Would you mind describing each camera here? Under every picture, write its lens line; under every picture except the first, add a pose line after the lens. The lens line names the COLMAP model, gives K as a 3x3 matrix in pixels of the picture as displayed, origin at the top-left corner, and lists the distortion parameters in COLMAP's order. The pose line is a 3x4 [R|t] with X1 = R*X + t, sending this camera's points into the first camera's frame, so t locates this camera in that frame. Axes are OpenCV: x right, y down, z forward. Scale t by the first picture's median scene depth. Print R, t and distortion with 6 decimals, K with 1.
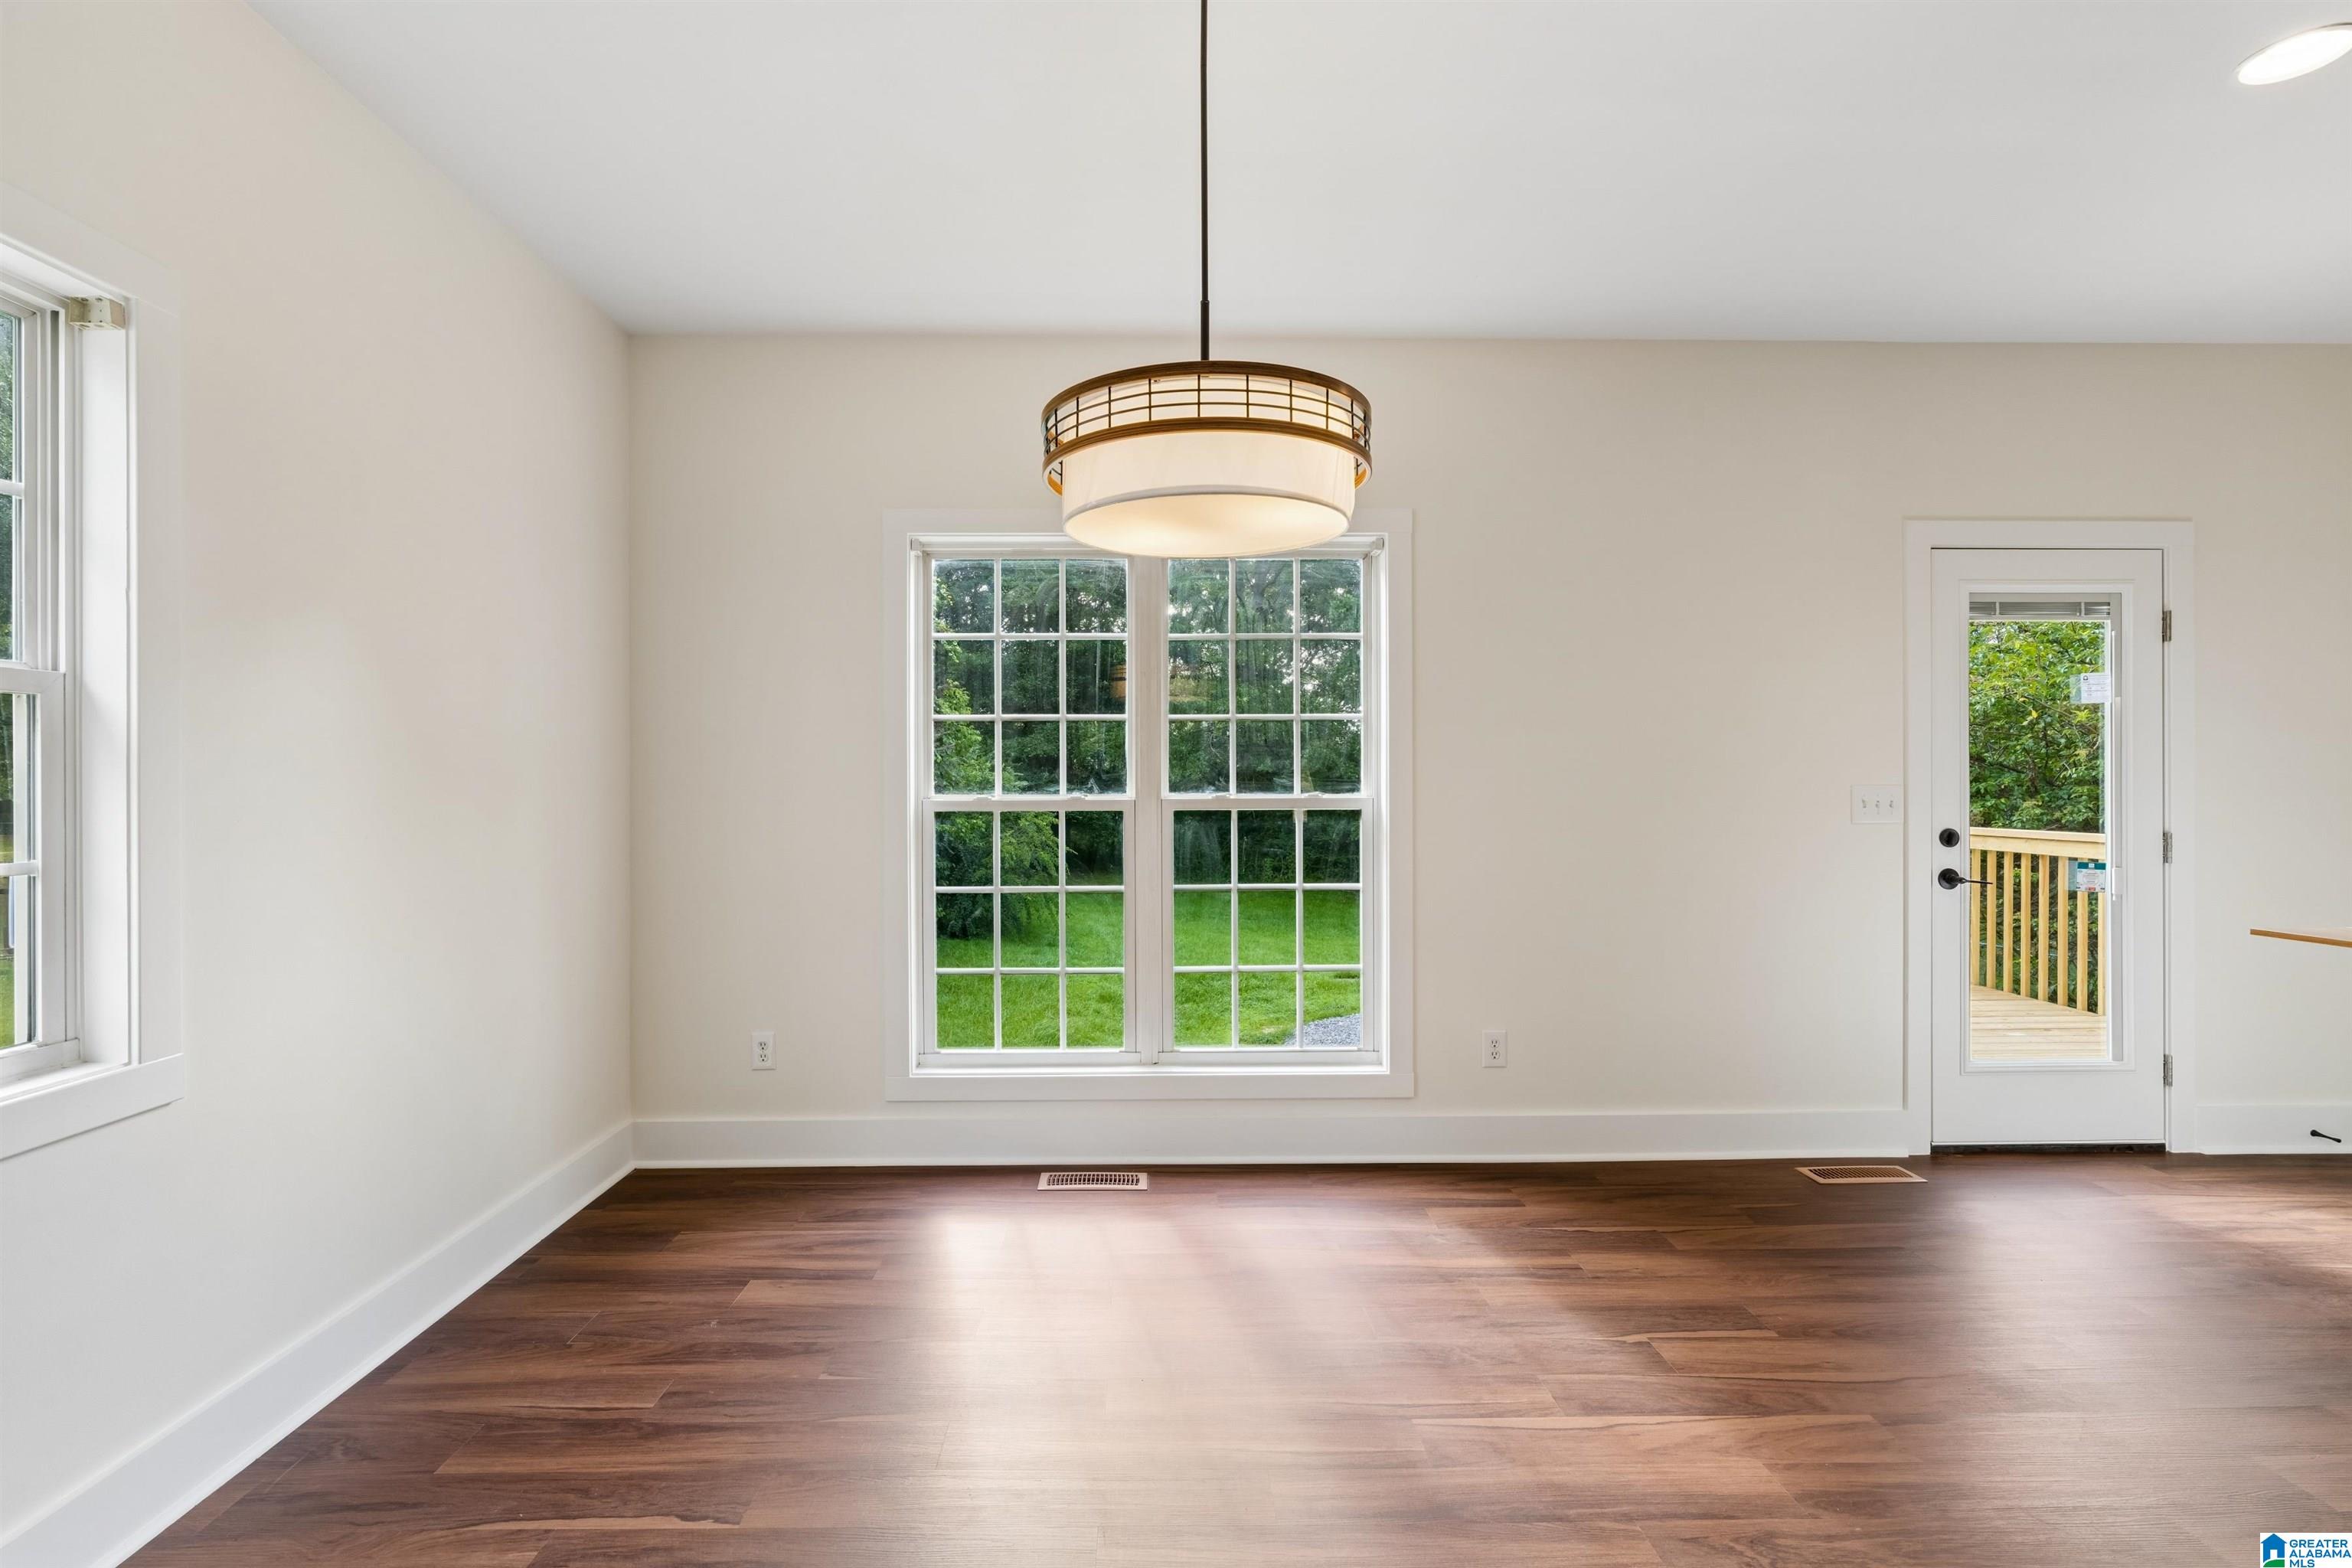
lens RADIAL K [[1124.6, 0, 1176.0], [0, 1124.6, 784.0], [0, 0, 1]] dist [0.003305, 0.000230]
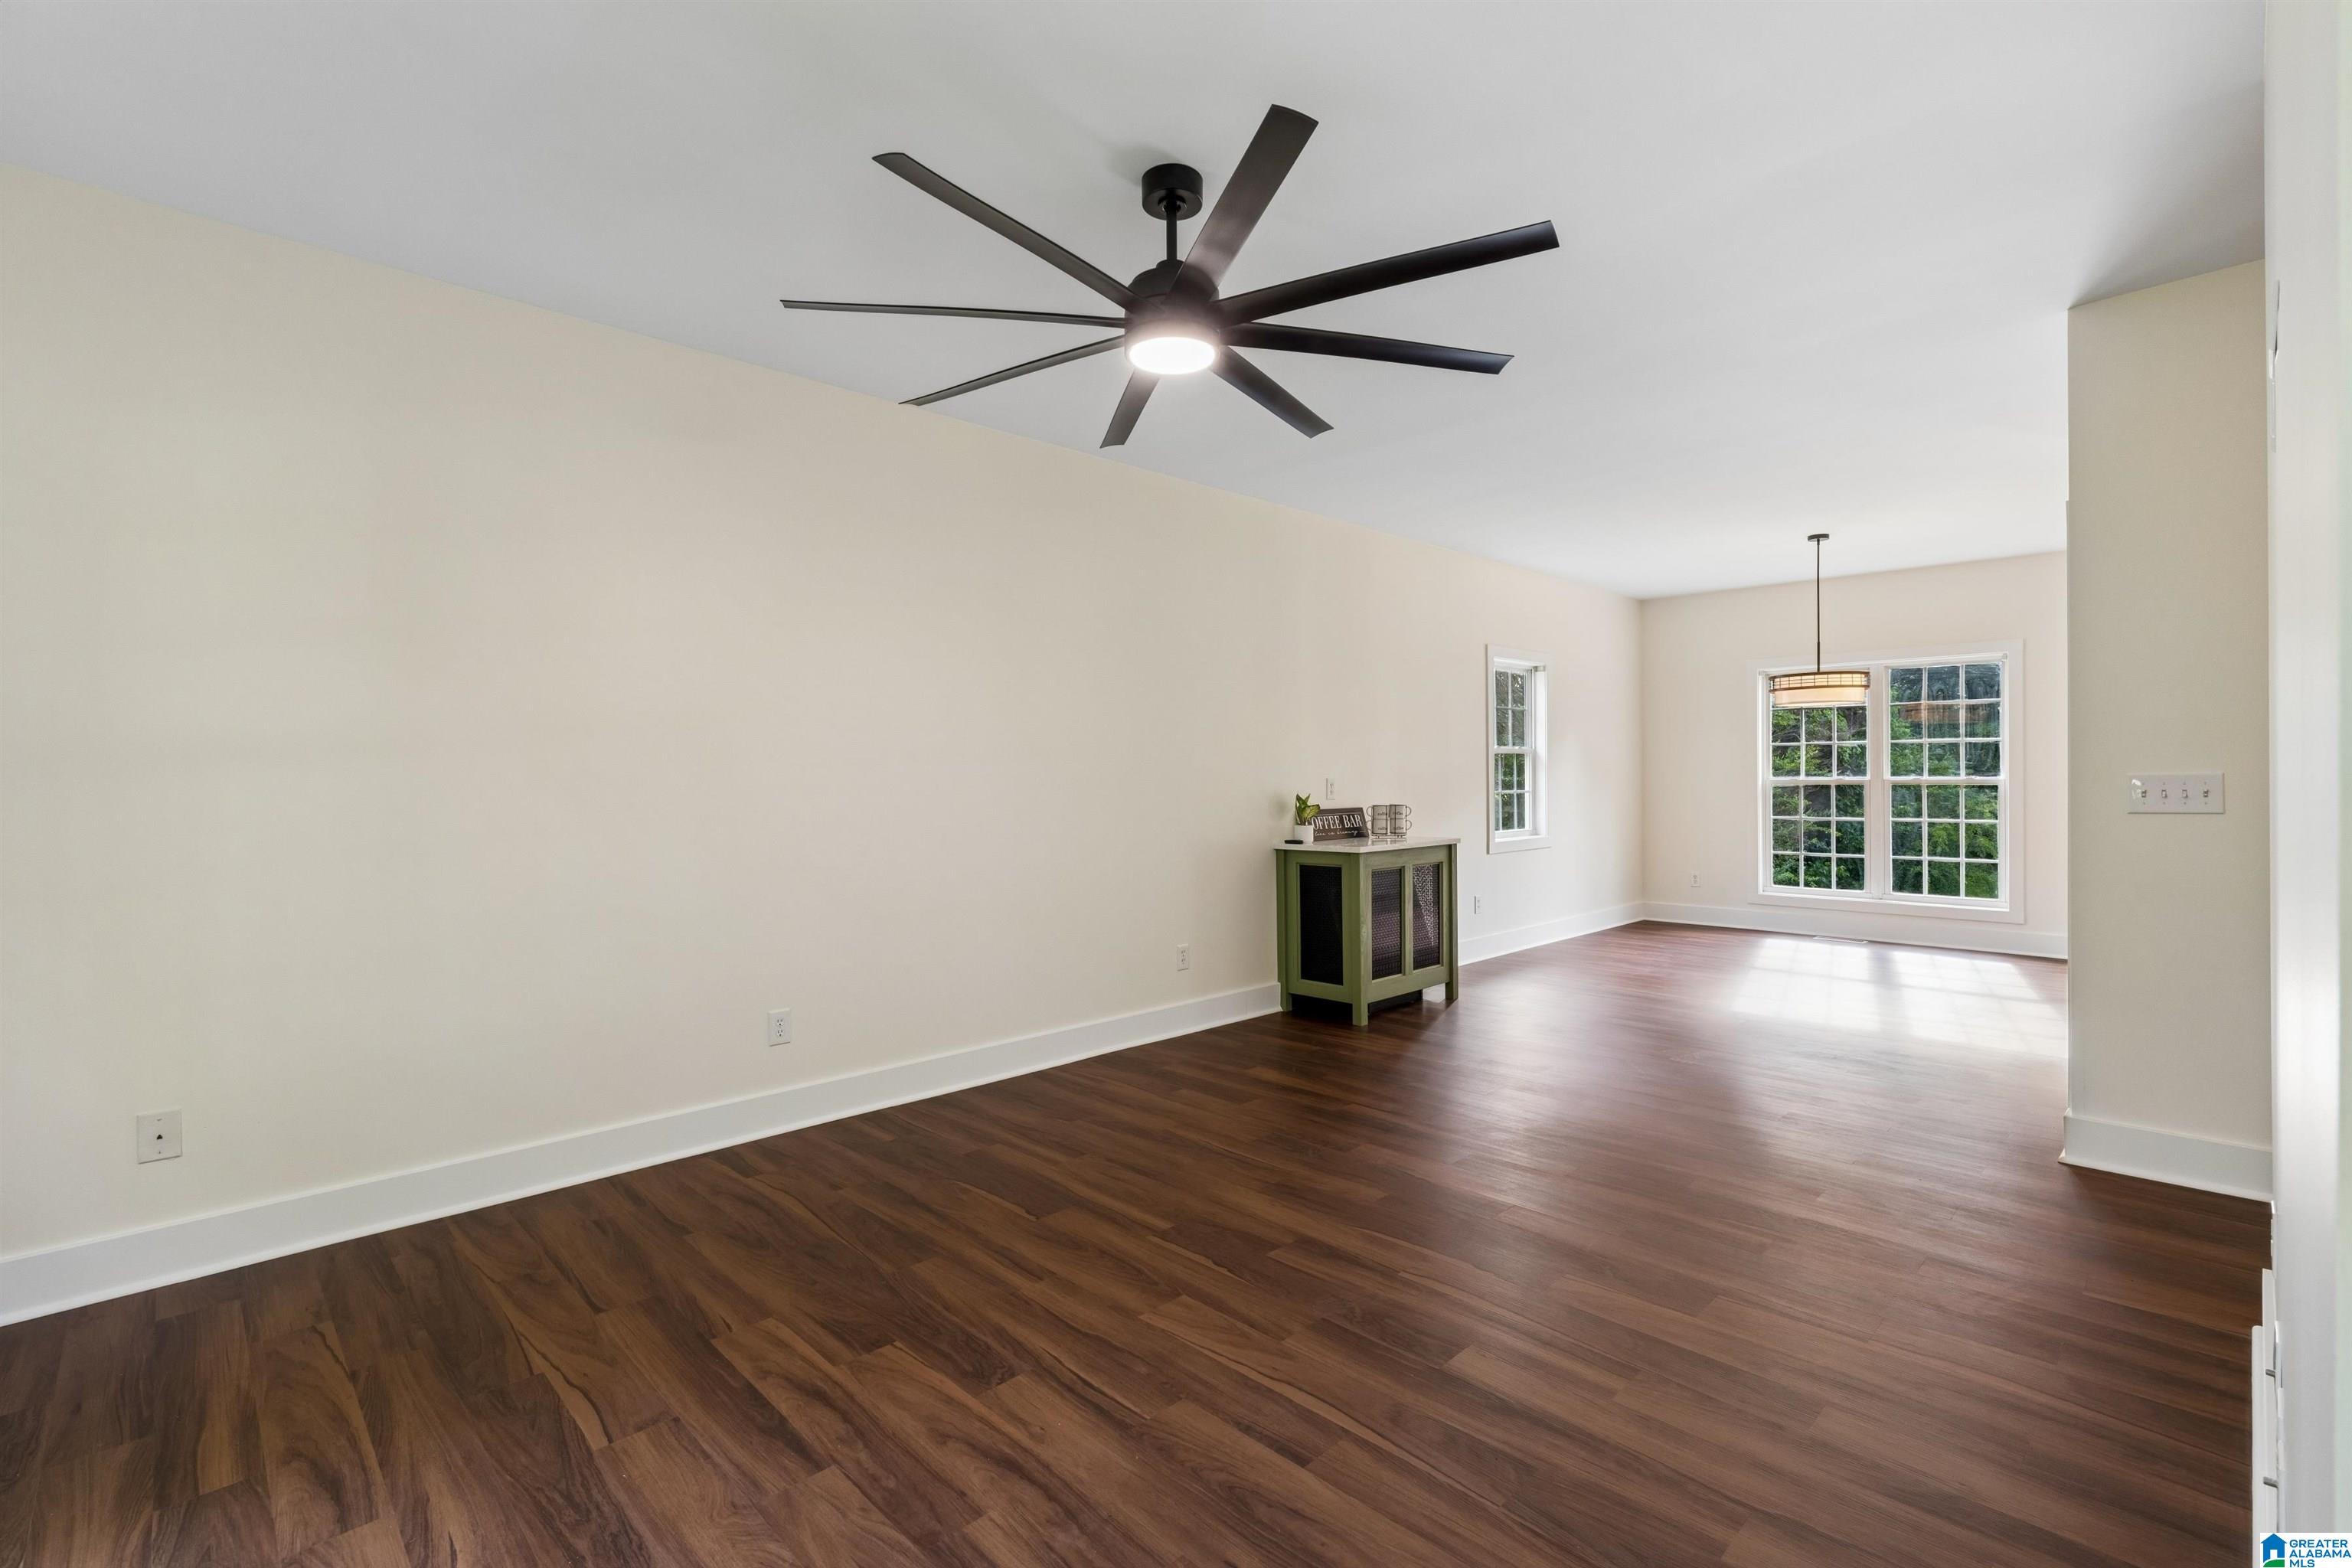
lens RADIAL K [[1051.0, 0, 1176.0], [0, 1051.0, 784.0], [0, 0, 1]] dist [-0.003811, 0.000103]
pose [[0.695131, 0.011243, -0.718795, 0.497483], [0.009877, 0.999634, 0.025188, -0.042235], [0.718815, -0.024609, 0.694766, -1.418177]]
